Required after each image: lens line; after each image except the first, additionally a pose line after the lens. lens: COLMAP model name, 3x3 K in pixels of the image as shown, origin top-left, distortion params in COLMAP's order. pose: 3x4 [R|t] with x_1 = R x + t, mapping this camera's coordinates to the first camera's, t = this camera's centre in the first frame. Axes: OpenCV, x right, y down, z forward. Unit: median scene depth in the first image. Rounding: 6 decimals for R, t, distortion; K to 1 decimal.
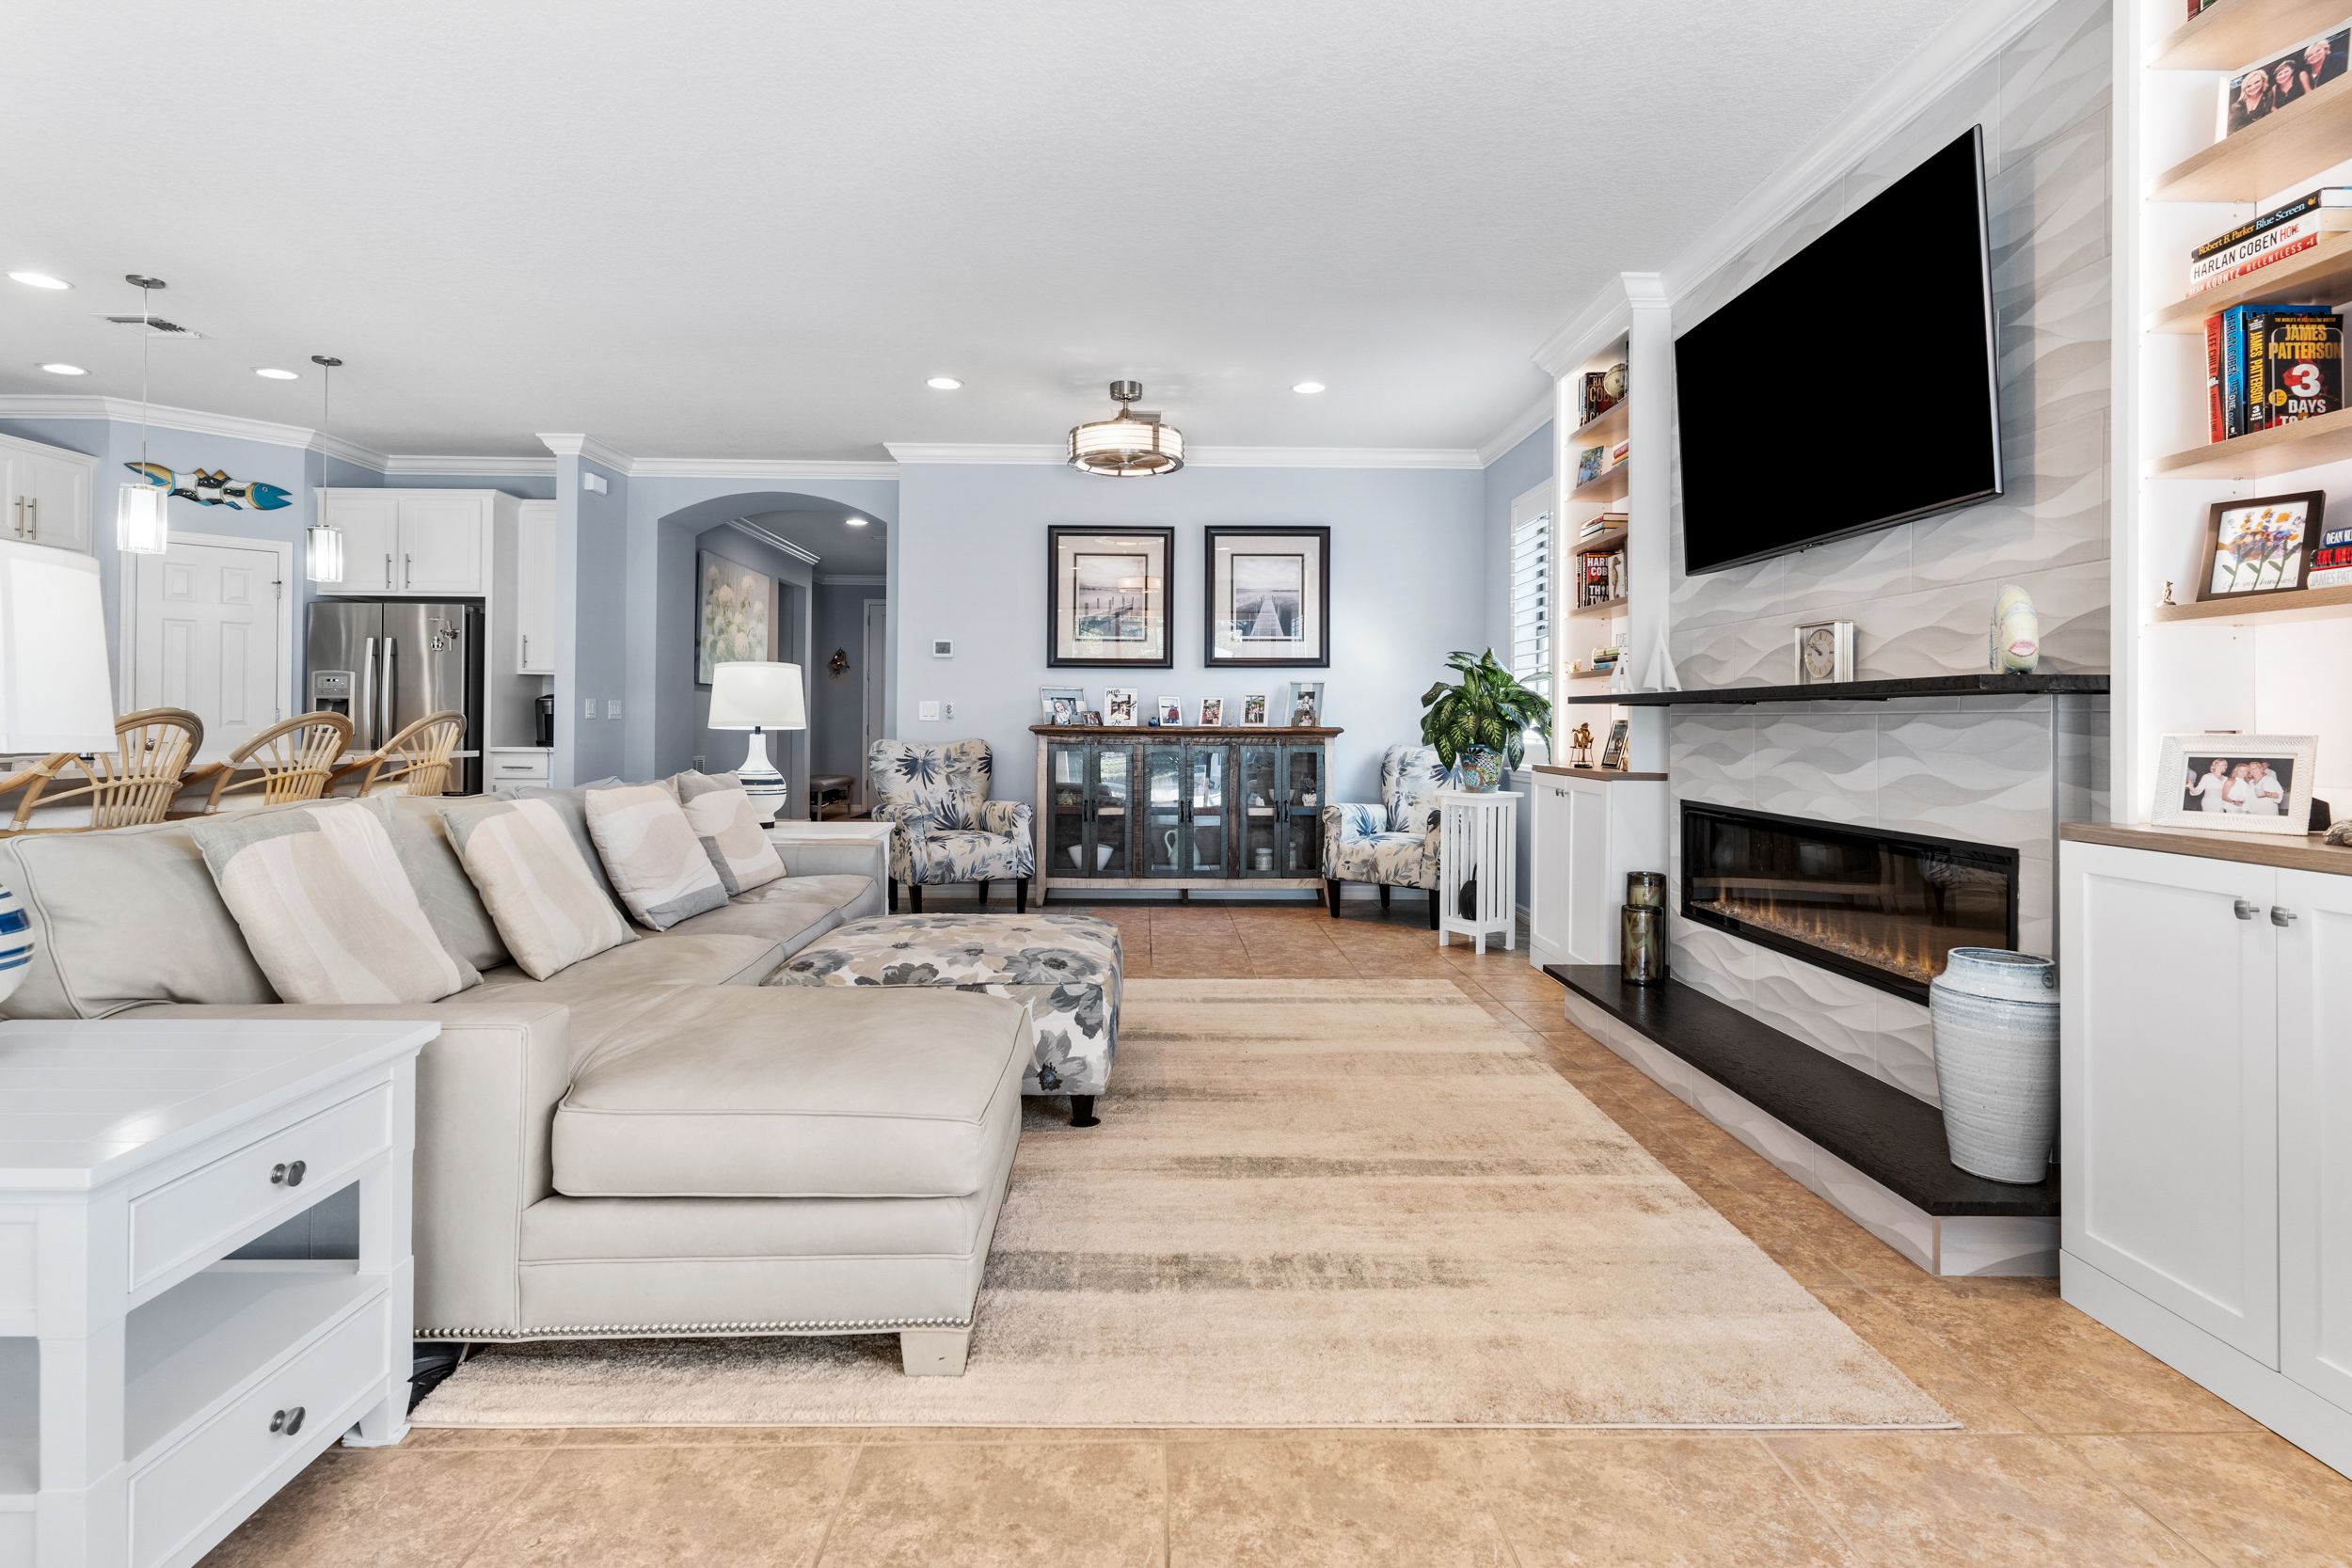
lens RADIAL K [[1138.1, 0, 1173.1], [0, 1138.1, 703.8], [0, 0, 1]] dist [0.001005, 0.000824]
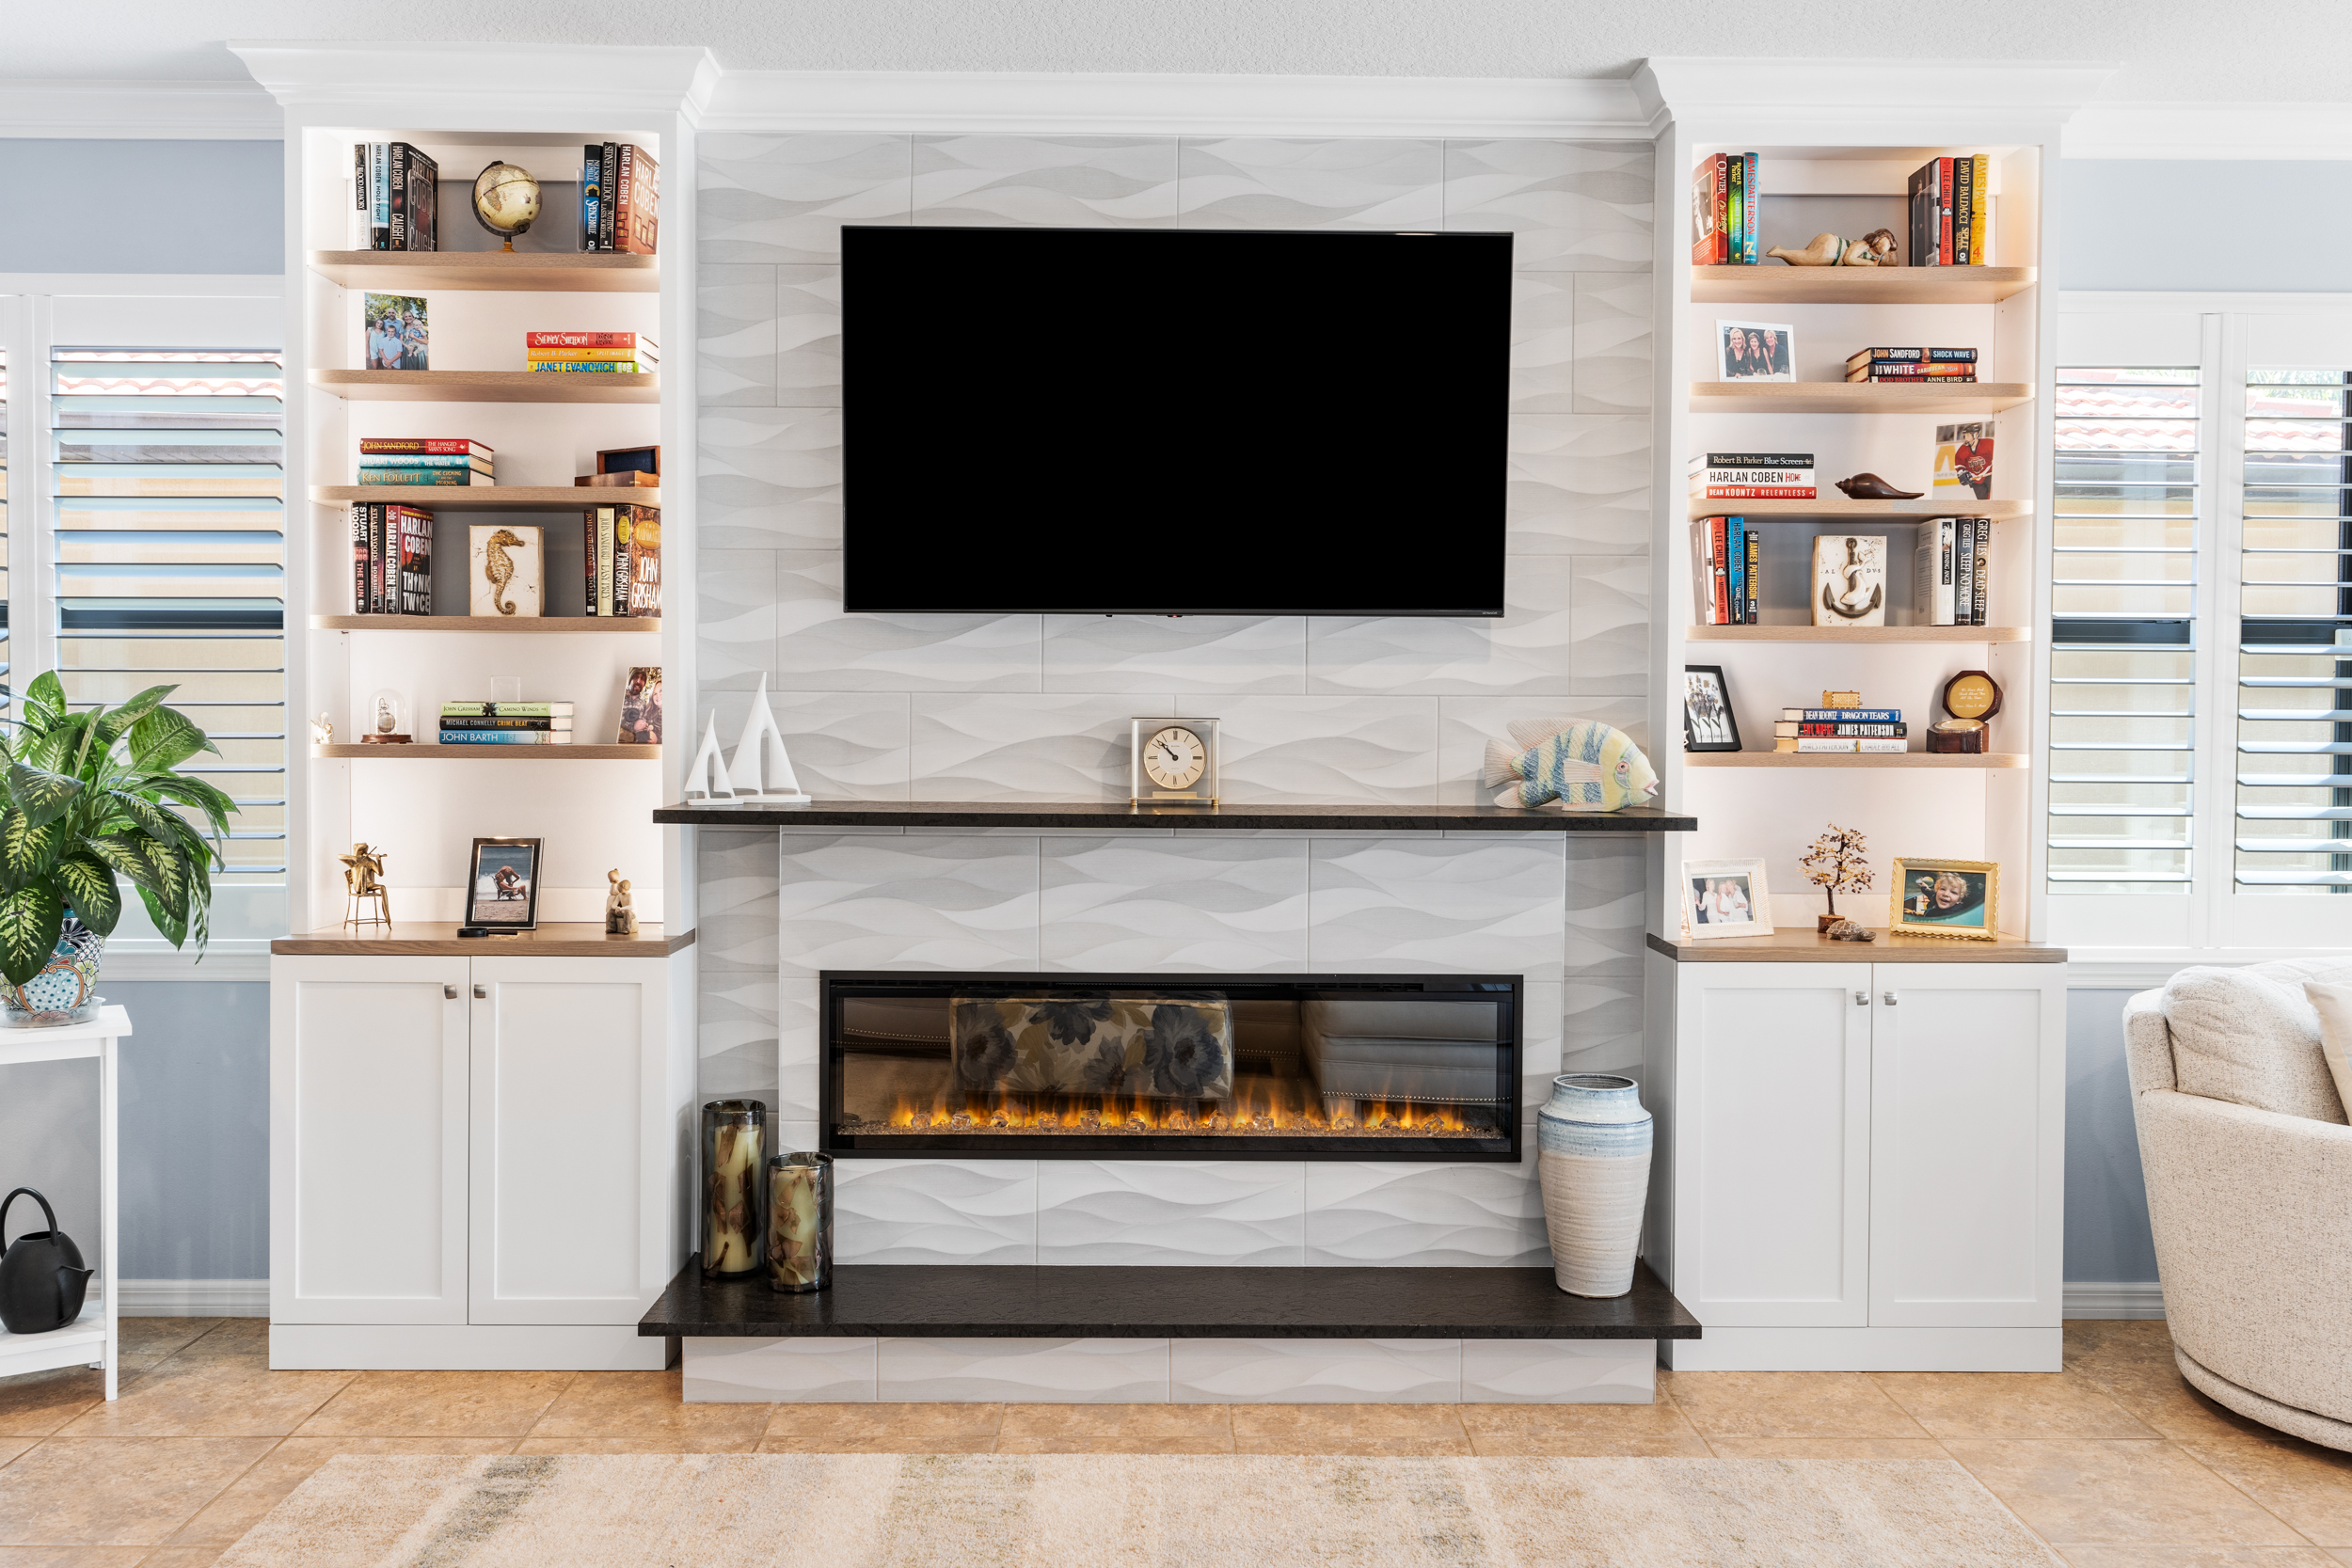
lens RADIAL K [[1838.6, 0, 1158.1], [0, 1838.6, 744.7], [0, 0, 1]] dist [0.008920, 0.002112]
pose [[0.011453, -0.024248, 0.999640, -0.884592], [-0.021934, 0.999459, 0.024495, -0.109042], [-0.999694, -0.022207, 0.010915, 1.303024]]
